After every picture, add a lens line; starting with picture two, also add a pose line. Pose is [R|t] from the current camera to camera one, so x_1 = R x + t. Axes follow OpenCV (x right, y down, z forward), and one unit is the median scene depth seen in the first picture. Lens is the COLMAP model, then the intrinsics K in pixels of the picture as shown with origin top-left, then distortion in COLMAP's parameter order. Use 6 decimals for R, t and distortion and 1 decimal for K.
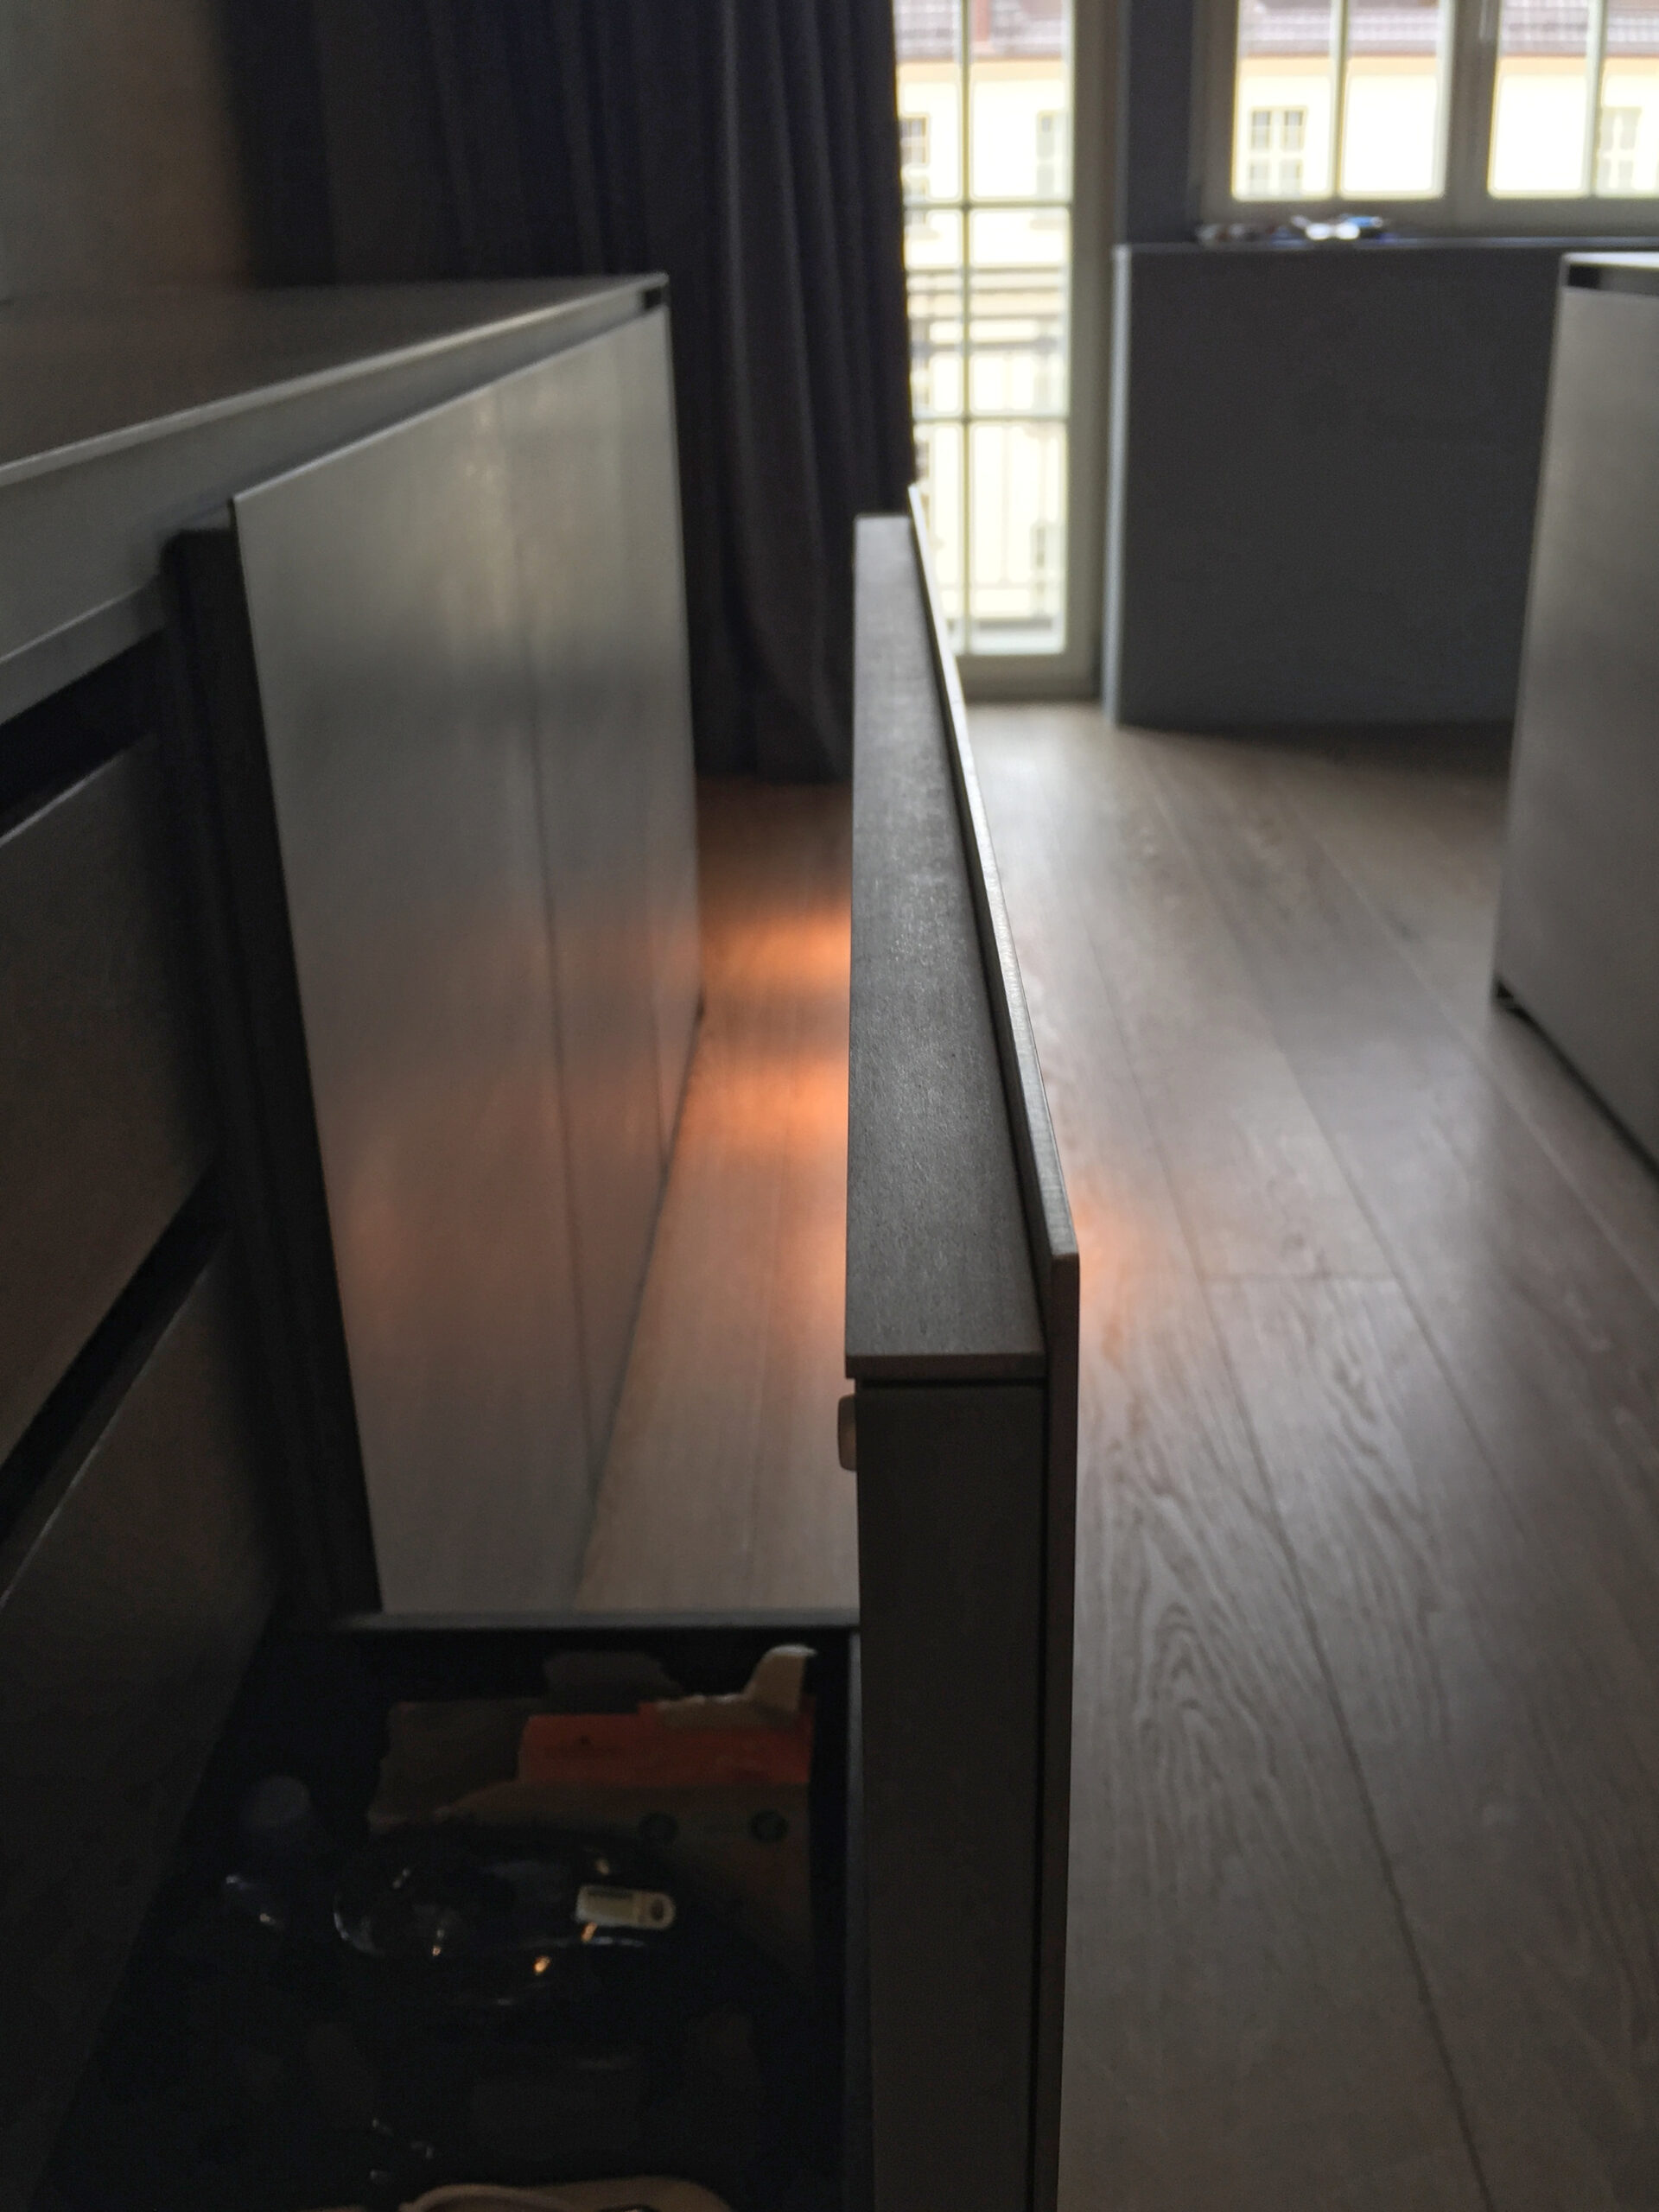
lens RADIAL K [[1906.3, 0, 829.5], [0, 1906.3, 1106.0], [0, 0, 1]] dist [-0.002977, -0.104137]
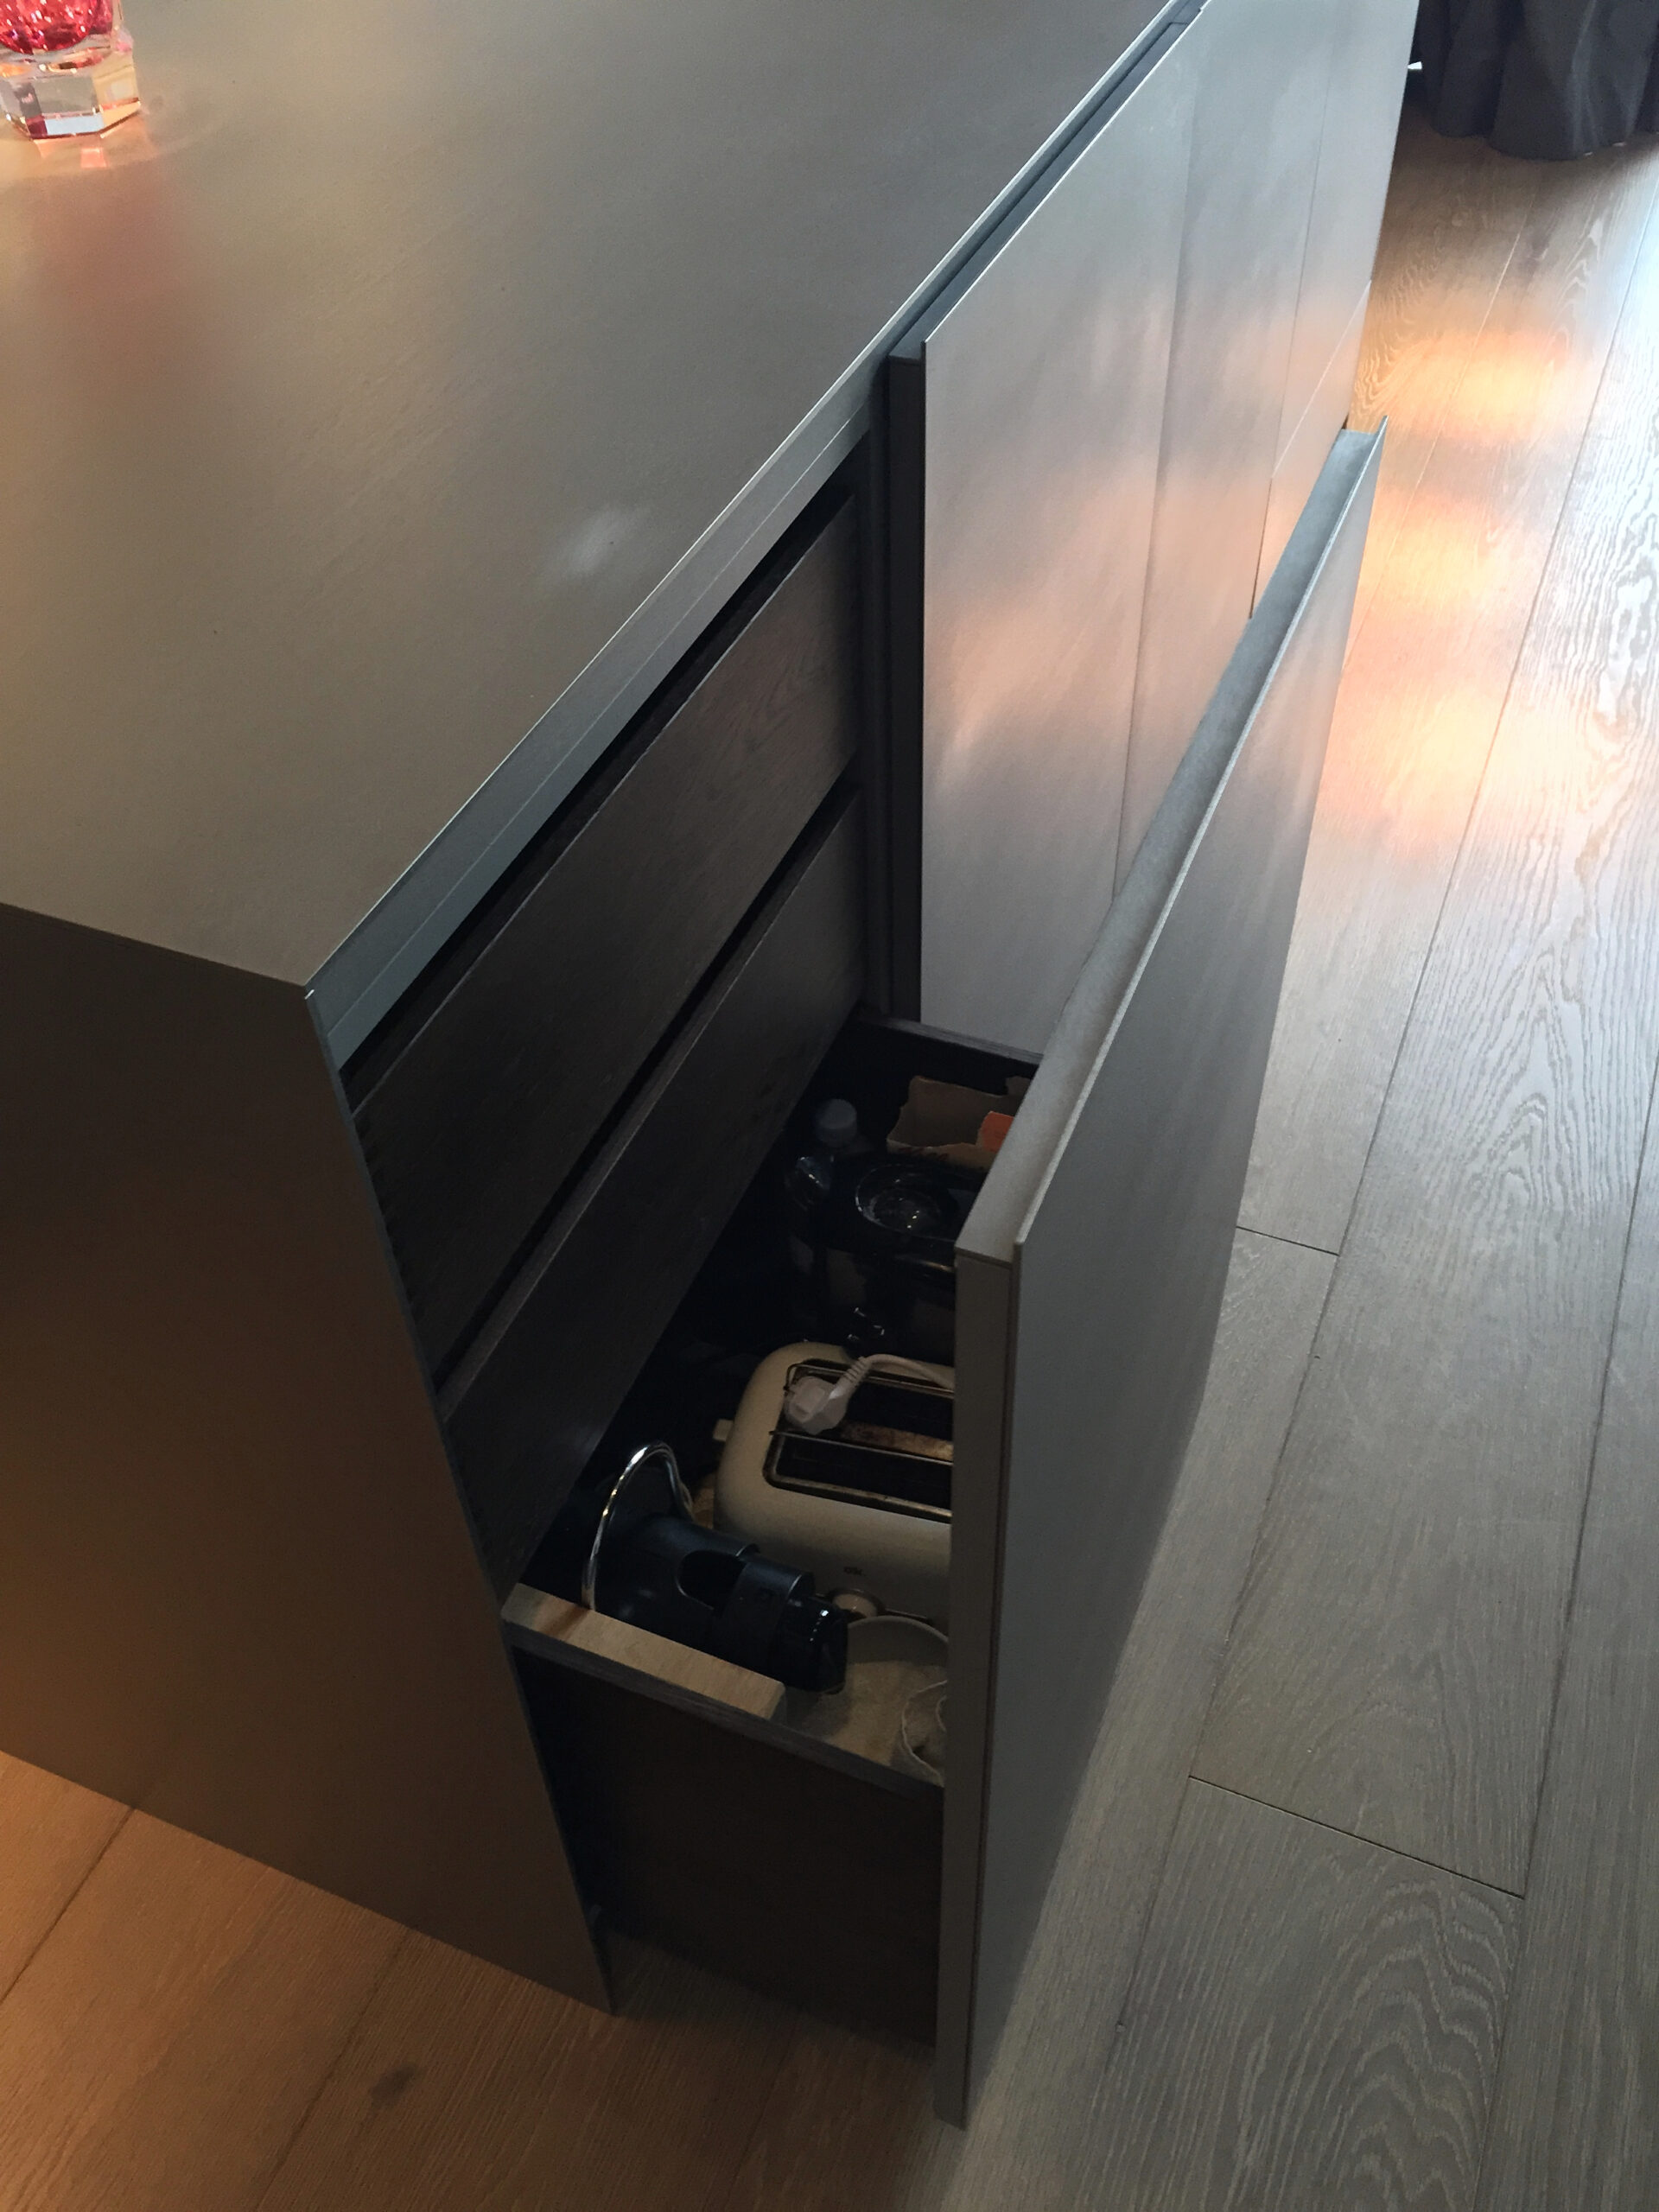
lens RADIAL K [[1906.3, 0, 829.5], [0, 1906.3, 1106.0], [0, 0, 1]] dist [-0.002977, -0.104137]
pose [[0.923957, 0.271024, -0.269904, 0.100625], [-0.134525, 0.890815, 0.433994, -0.242878], [0.358058, -0.364683, 0.859535, -0.291449]]
